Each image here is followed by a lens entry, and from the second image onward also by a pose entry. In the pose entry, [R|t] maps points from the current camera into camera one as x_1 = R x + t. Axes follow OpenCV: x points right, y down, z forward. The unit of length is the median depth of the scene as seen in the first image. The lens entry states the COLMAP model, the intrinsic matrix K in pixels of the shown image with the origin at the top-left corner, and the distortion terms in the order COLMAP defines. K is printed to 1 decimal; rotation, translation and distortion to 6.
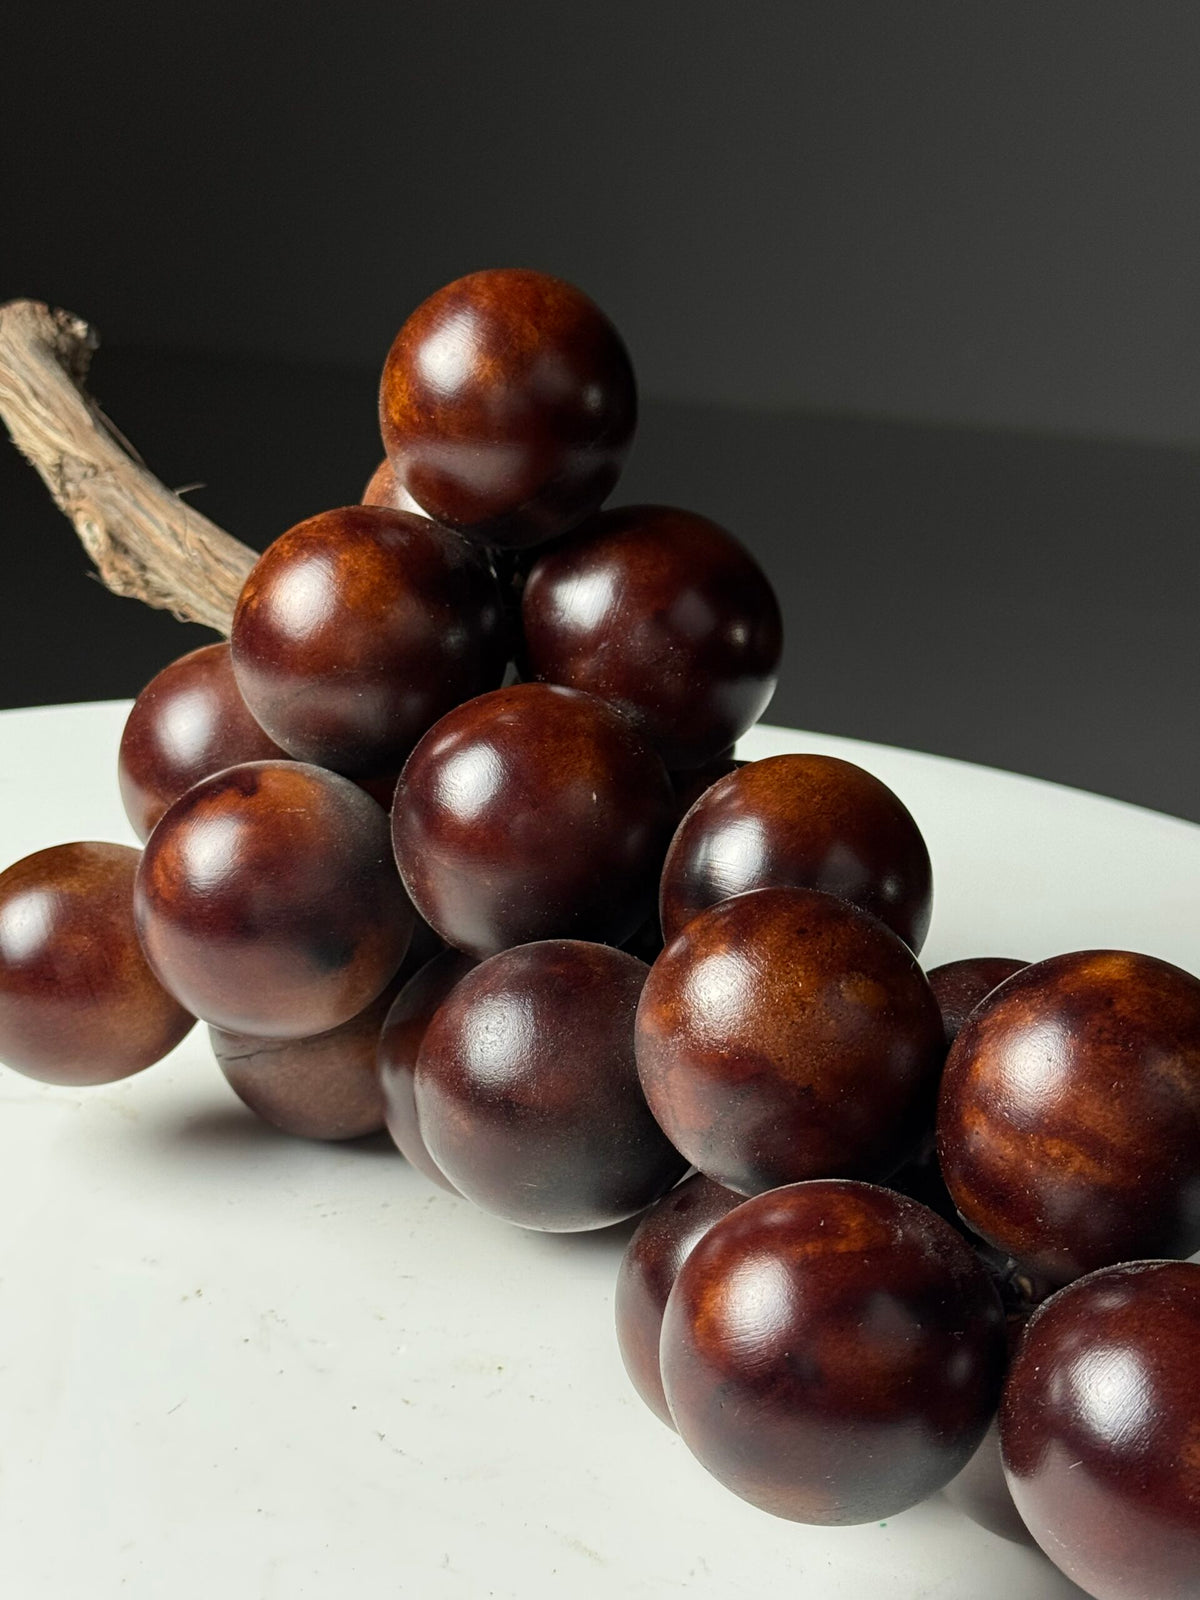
lens RADIAL K [[2516.8, 0, 587.4], [0, 2516.8, 814.8], [0, 0, 1]] dist [0.124202, 0.000000]
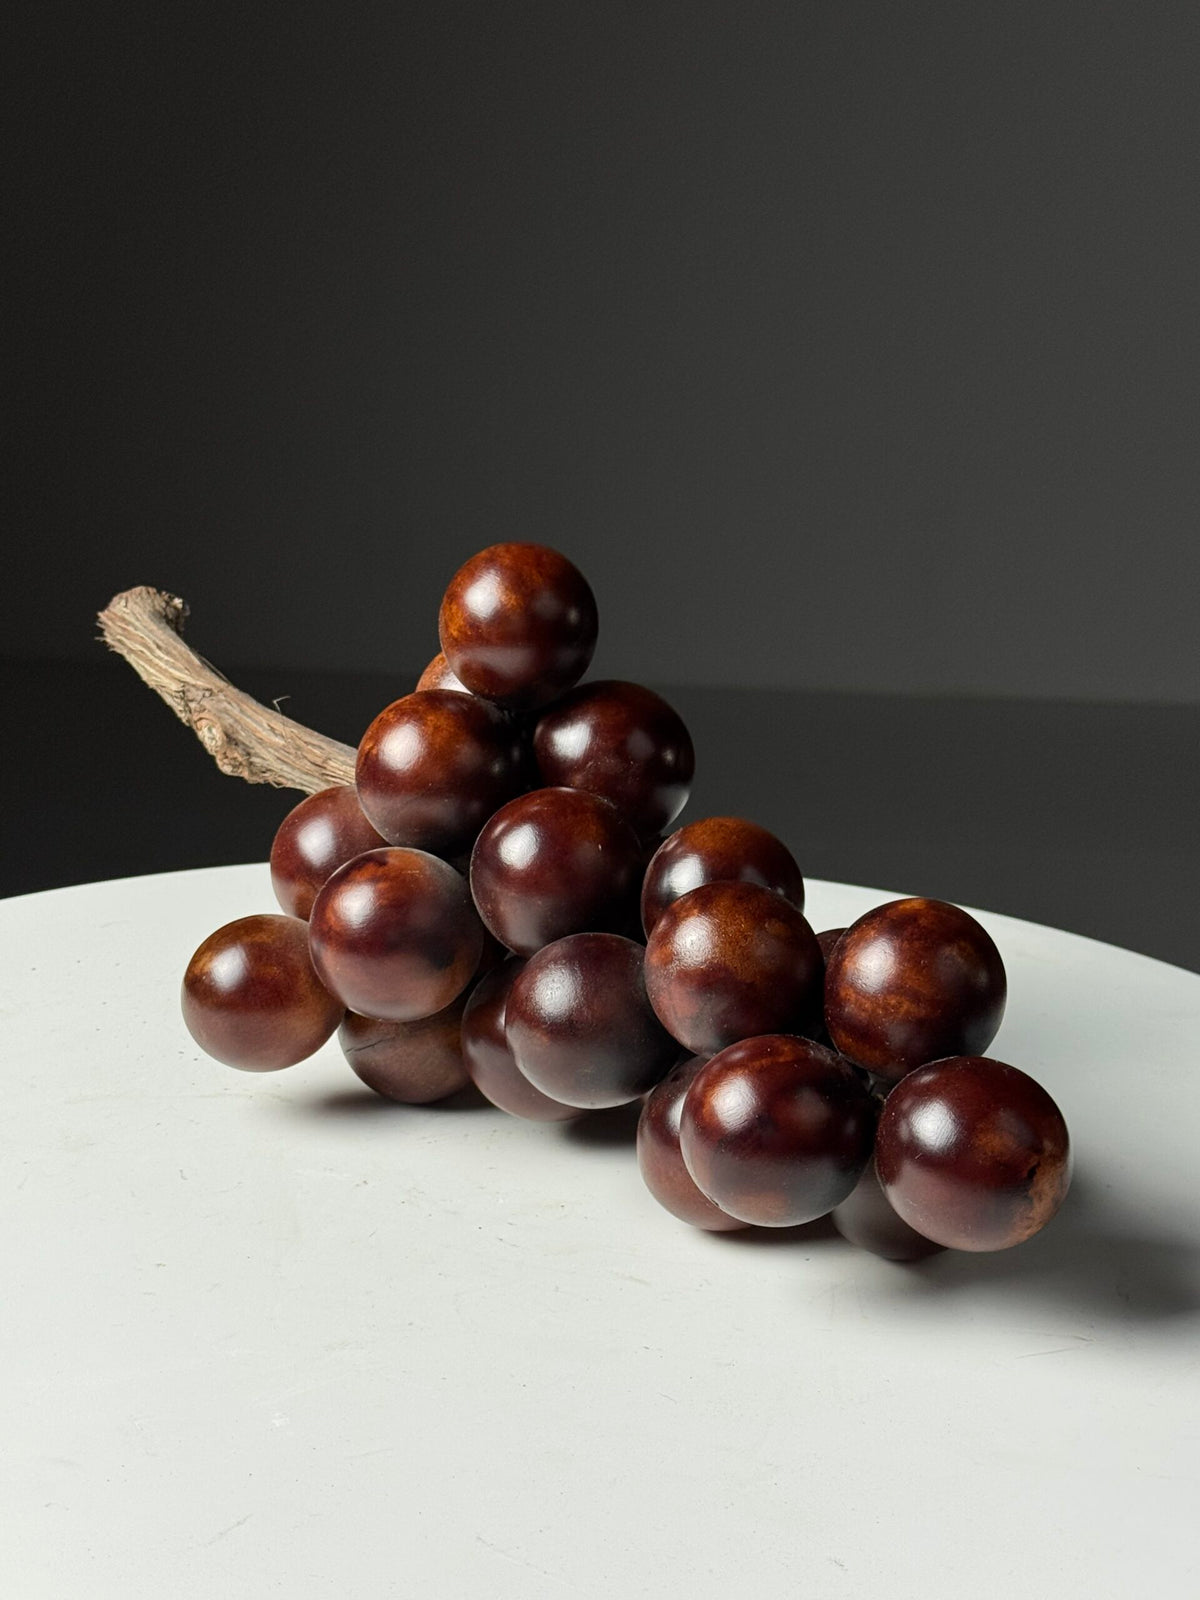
lens RADIAL K [[2516.8, 0, 573.4], [0, 2516.8, 813.8], [0, 0, 1]] dist [0.124202, 0.000000]
pose [[0.994106, -0.059391, 0.090694, -0.157460], [0.069227, 0.991577, -0.109465, 0.145466], [-0.083429, 0.115099, 0.989844, -0.620663]]
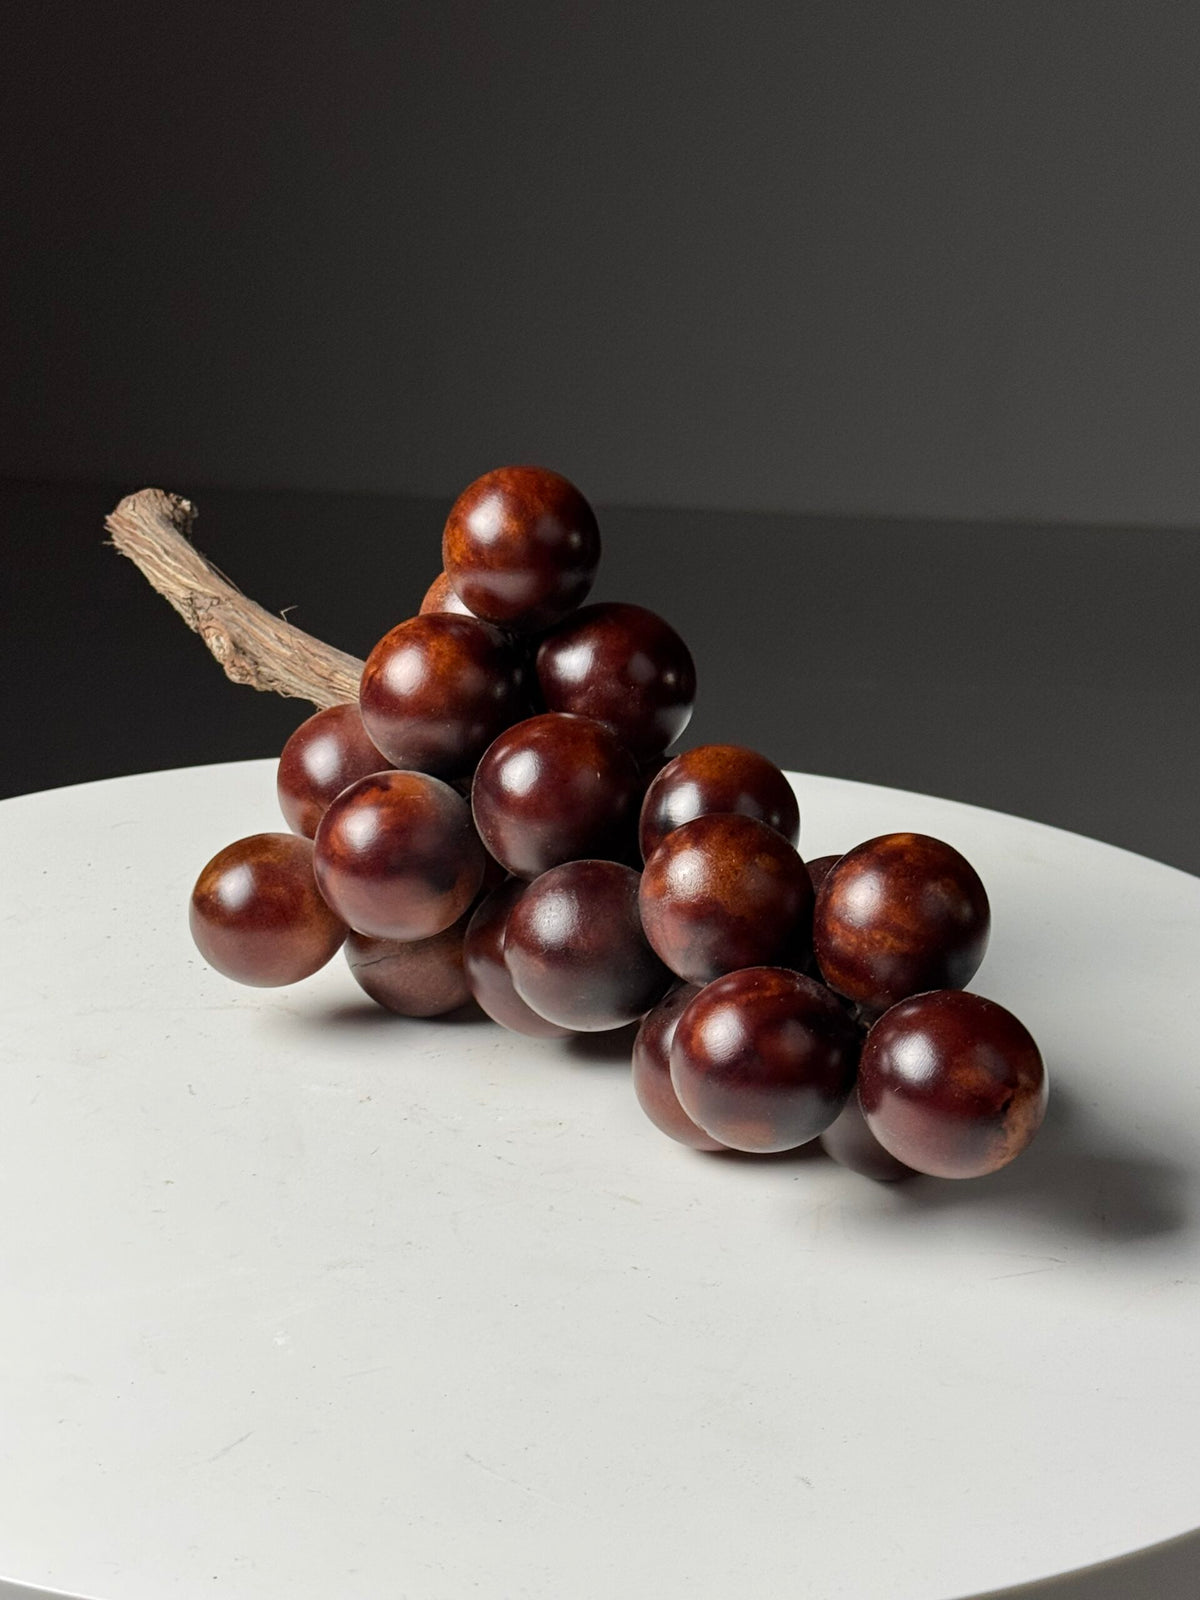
lens RADIAL K [[2674.9, 0, 599.5], [0, 2674.9, 798.0], [0, 0, 1]] dist [0.124526, 0.000000]
pose [[0.995035, -0.060291, 0.079191, -0.134147], [0.064148, 0.996828, -0.047097, 0.089015], [-0.076100, 0.051943, 0.995746, -0.757002]]
